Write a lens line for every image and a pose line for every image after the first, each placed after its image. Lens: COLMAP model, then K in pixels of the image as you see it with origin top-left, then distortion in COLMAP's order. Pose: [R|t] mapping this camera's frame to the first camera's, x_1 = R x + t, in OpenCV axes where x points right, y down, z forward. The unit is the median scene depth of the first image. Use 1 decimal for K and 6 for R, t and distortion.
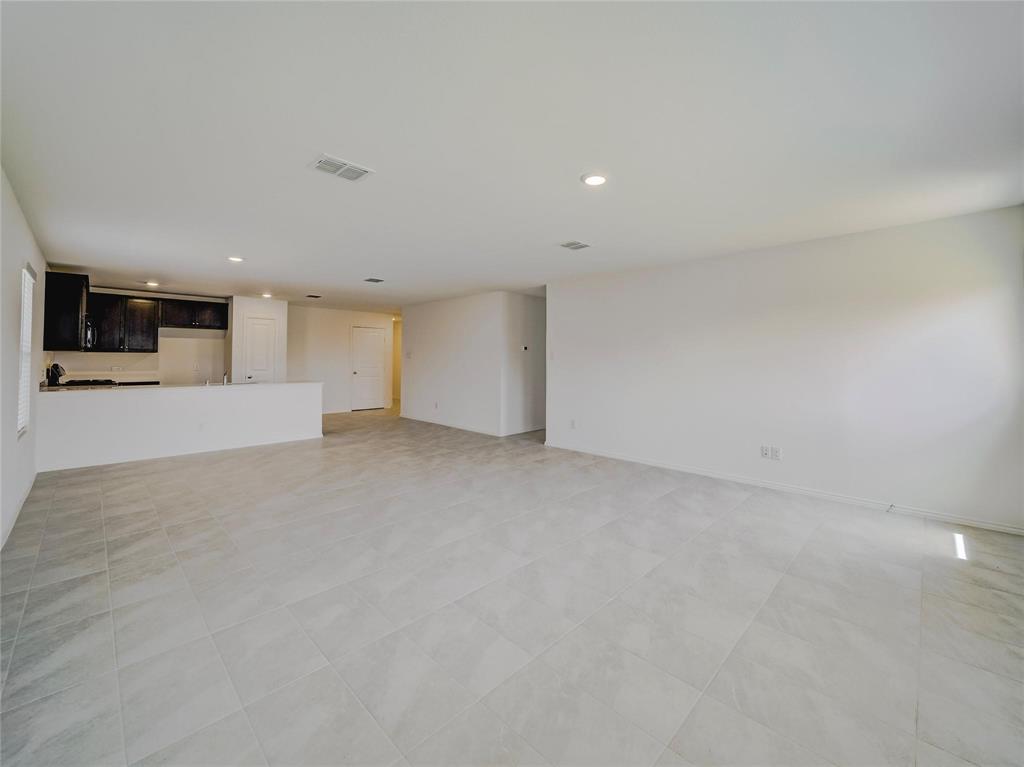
lens RADIAL K [[416.5, 0, 532.7], [0, 416.5, 354.5], [0, 0, 1]] dist [-0.001433, -0.000827]
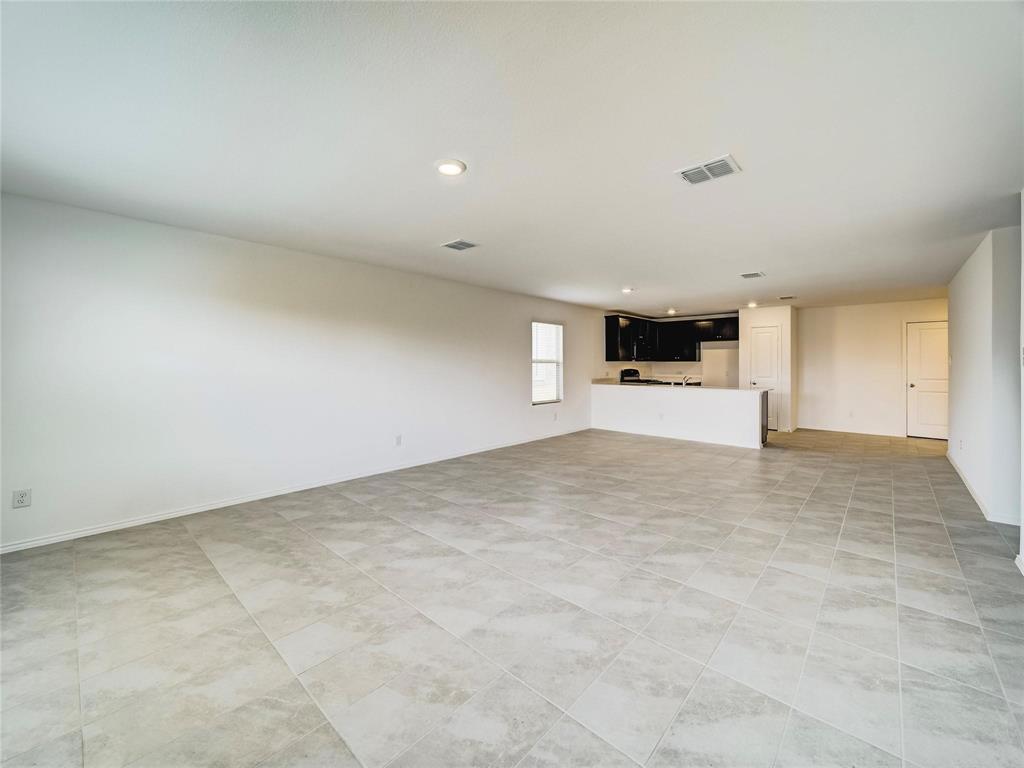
lens RADIAL K [[412.9, 0, 519.5], [0, 412.9, 367.5], [0, 0, 1]] dist [-0.003129, 0.000061]
pose [[0.023854, 0.001978, -0.999713, 0.391868], [0.008789, 0.999959, 0.002188, 0.007281], [0.999677, -0.008839, 0.023836, 0.412663]]
